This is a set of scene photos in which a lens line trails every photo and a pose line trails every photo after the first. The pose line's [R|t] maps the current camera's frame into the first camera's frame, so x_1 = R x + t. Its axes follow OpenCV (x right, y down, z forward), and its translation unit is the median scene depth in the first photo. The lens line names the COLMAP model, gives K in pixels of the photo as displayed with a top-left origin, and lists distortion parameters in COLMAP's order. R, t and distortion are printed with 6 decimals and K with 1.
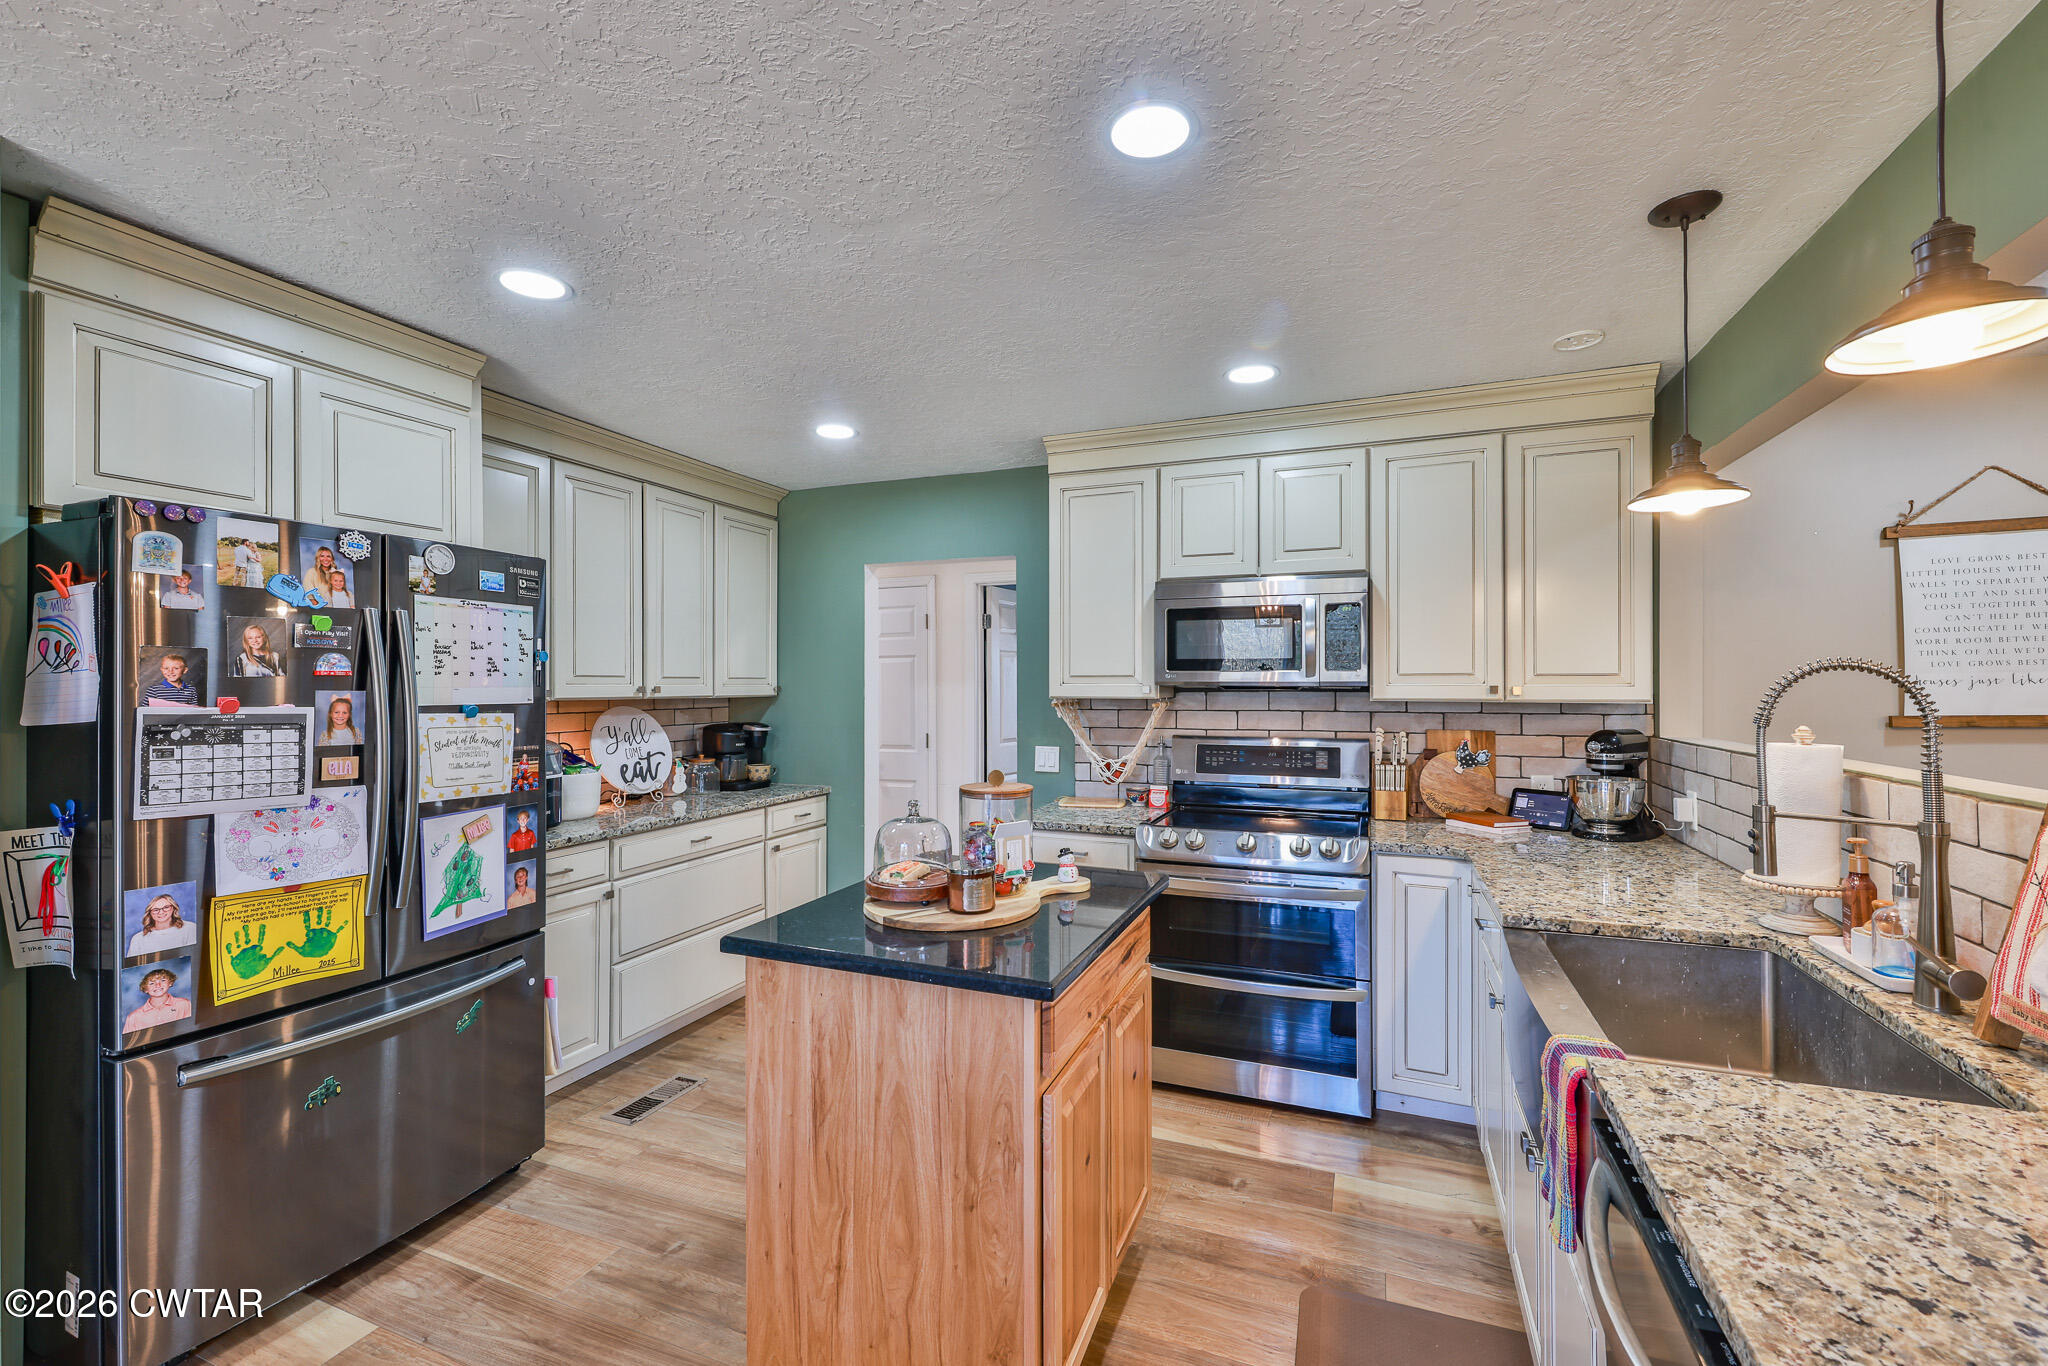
lens RADIAL K [[847.4, 0, 1032.1], [0, 847.4, 678.7], [0, 0, 1]] dist [-0.004287, -0.000441]
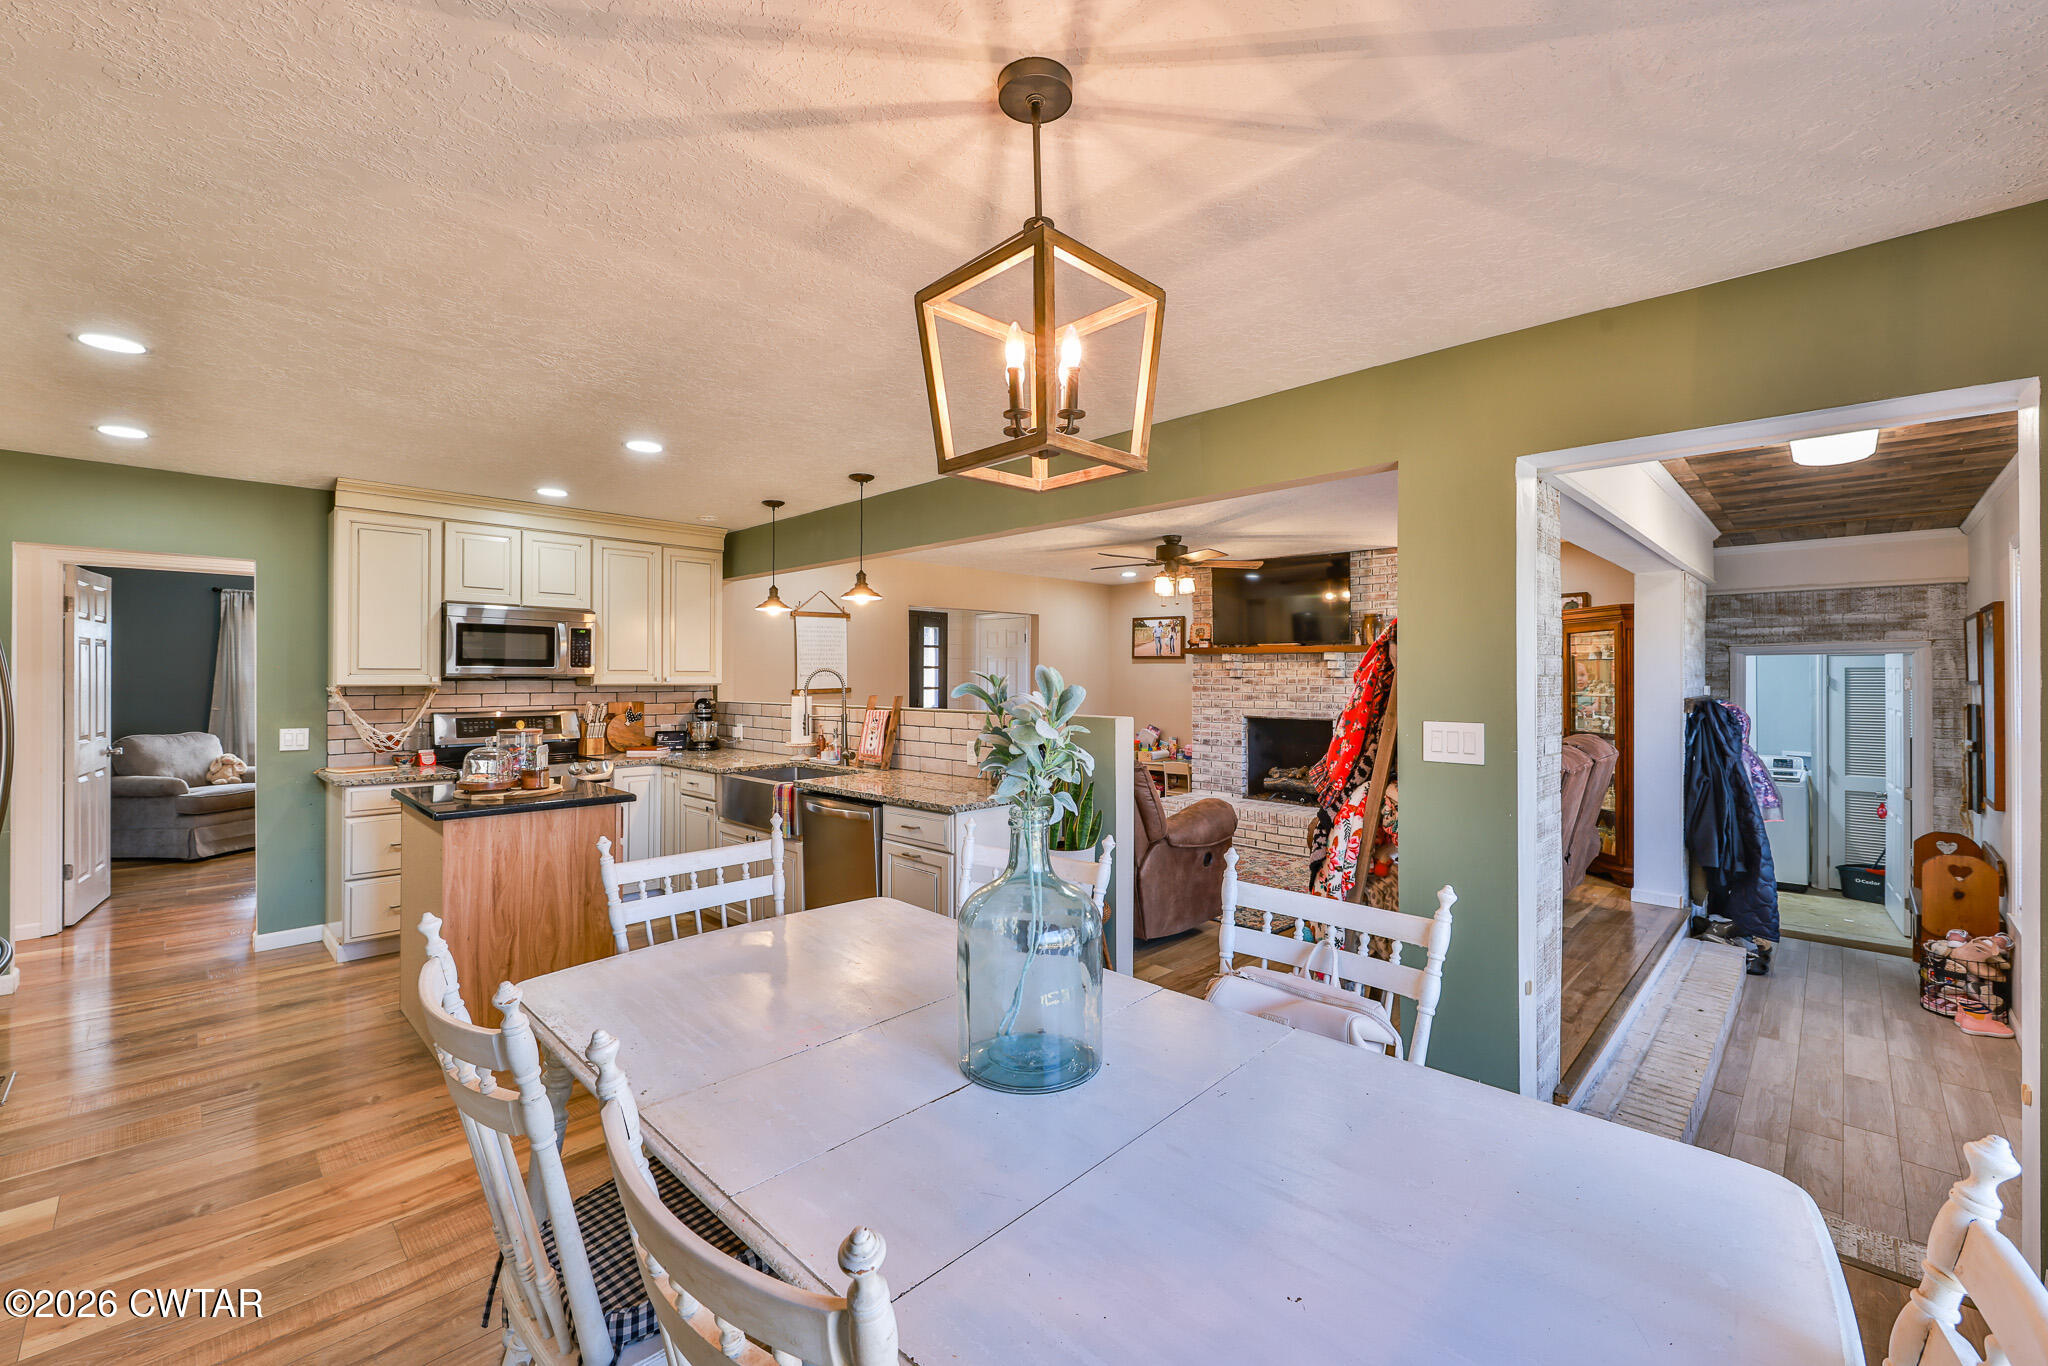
lens RADIAL K [[847.4, 0, 1020.3], [0, 847.4, 671.7], [0, 0, 1]] dist [-0.004287, -0.000441]
pose [[0.387082, 0.007080, 0.922018, -0.990173], [-0.008508, 0.999955, -0.004107, -0.002559], [-0.922006, -0.006255, 0.387125, -0.550148]]
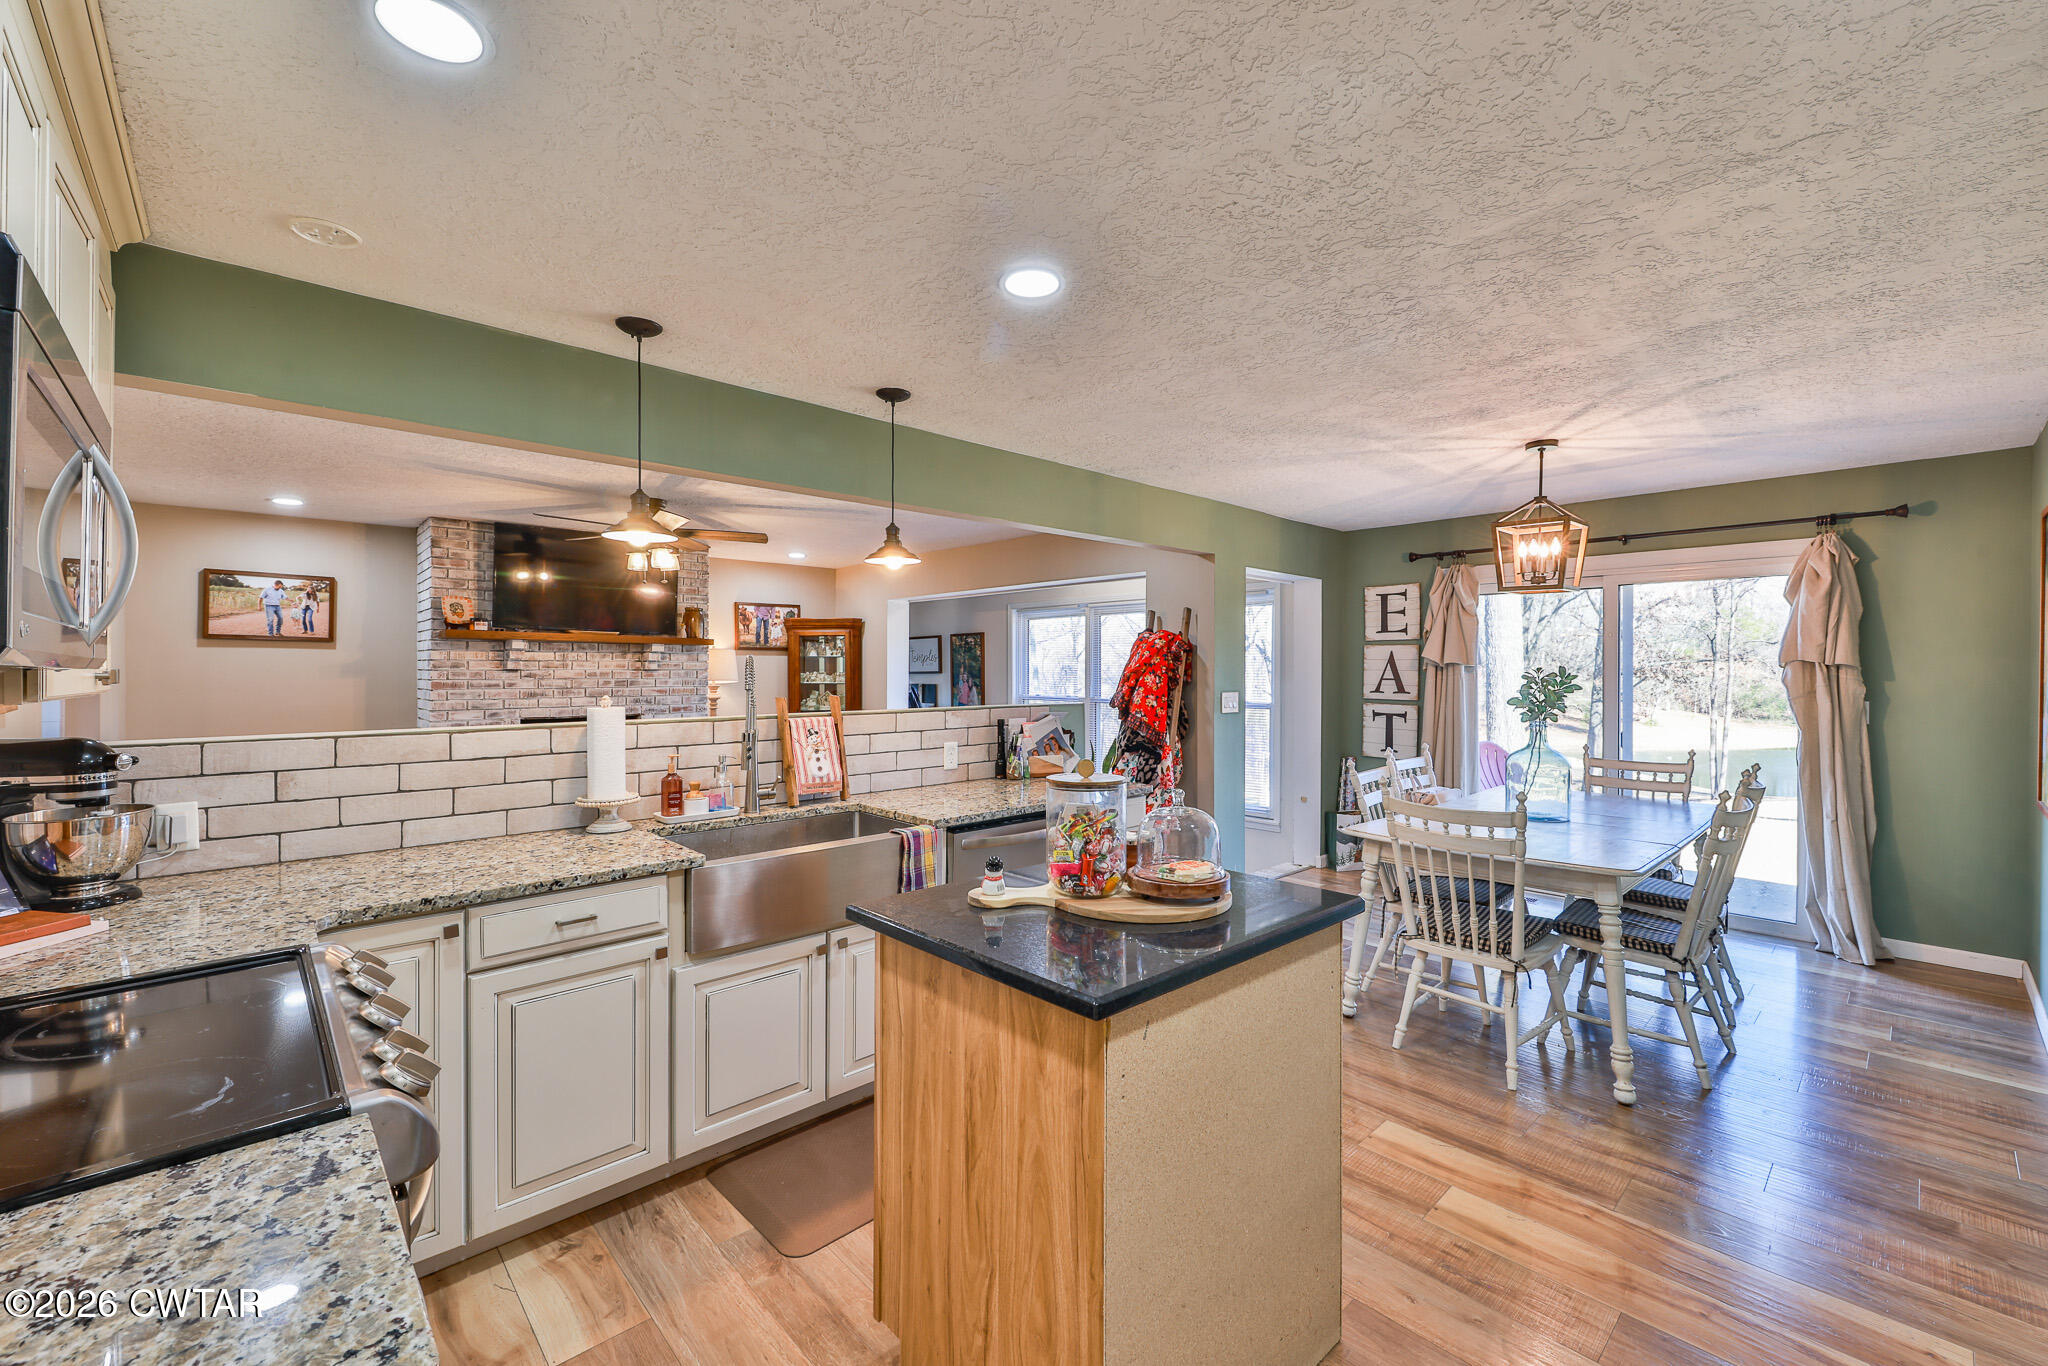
lens RADIAL K [[847.4, 0, 1037.2], [0, 847.4, 676.1], [0, 0, 1]] dist [-0.004287, -0.000441]
pose [[-0.911067, -0.001889, 0.412255, -0.254830], [-0.002369, 0.999997, -0.000652, 0.013738], [-0.412253, -0.001570, -0.911068, 1.415366]]
